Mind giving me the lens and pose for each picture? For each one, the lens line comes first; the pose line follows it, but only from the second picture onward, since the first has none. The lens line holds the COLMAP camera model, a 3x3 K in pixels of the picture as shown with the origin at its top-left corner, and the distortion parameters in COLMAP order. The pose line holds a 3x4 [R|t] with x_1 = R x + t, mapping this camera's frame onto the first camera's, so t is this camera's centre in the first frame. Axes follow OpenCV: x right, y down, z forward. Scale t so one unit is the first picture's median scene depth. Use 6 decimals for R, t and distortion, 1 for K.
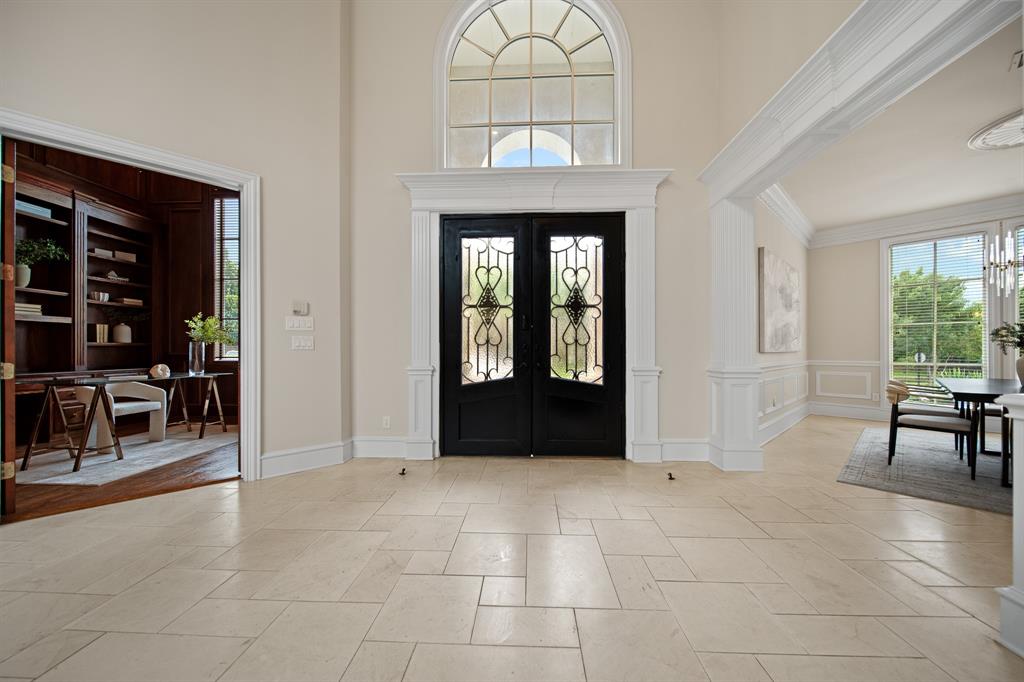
lens RADIAL K [[361.3, 0, 514.2], [0, 361.3, 352.0], [0, 0, 1]] dist [-0.001344, -0.000225]
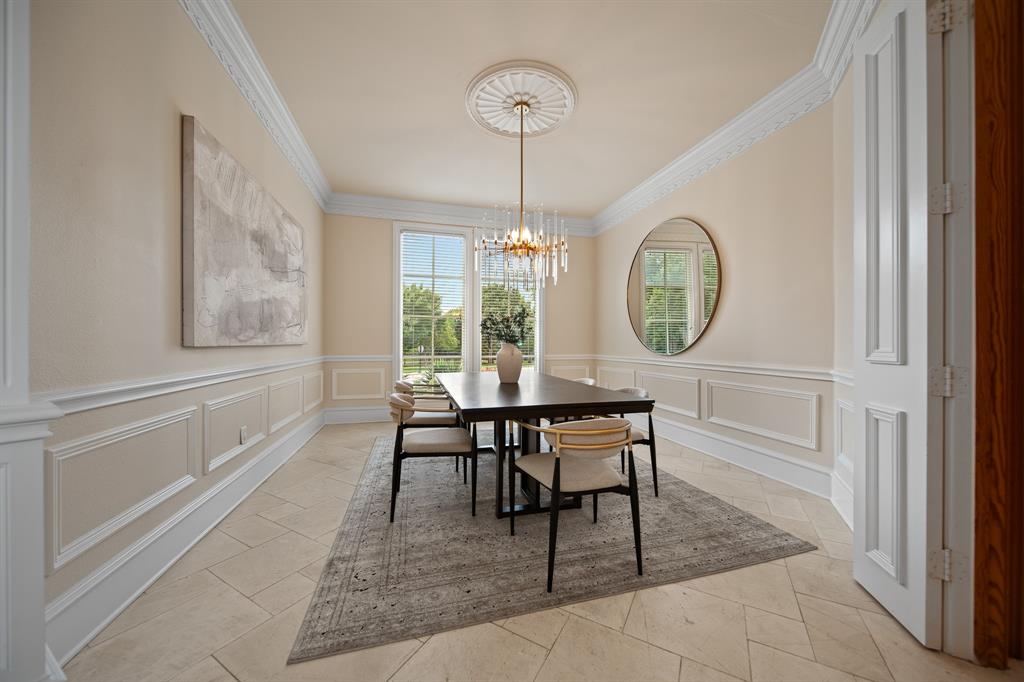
lens RADIAL K [[359.6, 0, 512.8], [0, 359.6, 336.2], [0, 0, 1]] dist [0.000255, -0.000235]
pose [[0.457586, 0.021161, 0.888914, 0.288665], [-0.000850, 0.999727, -0.023361, -0.001271], [-0.889165, 0.009934, 0.457479, 0.262186]]
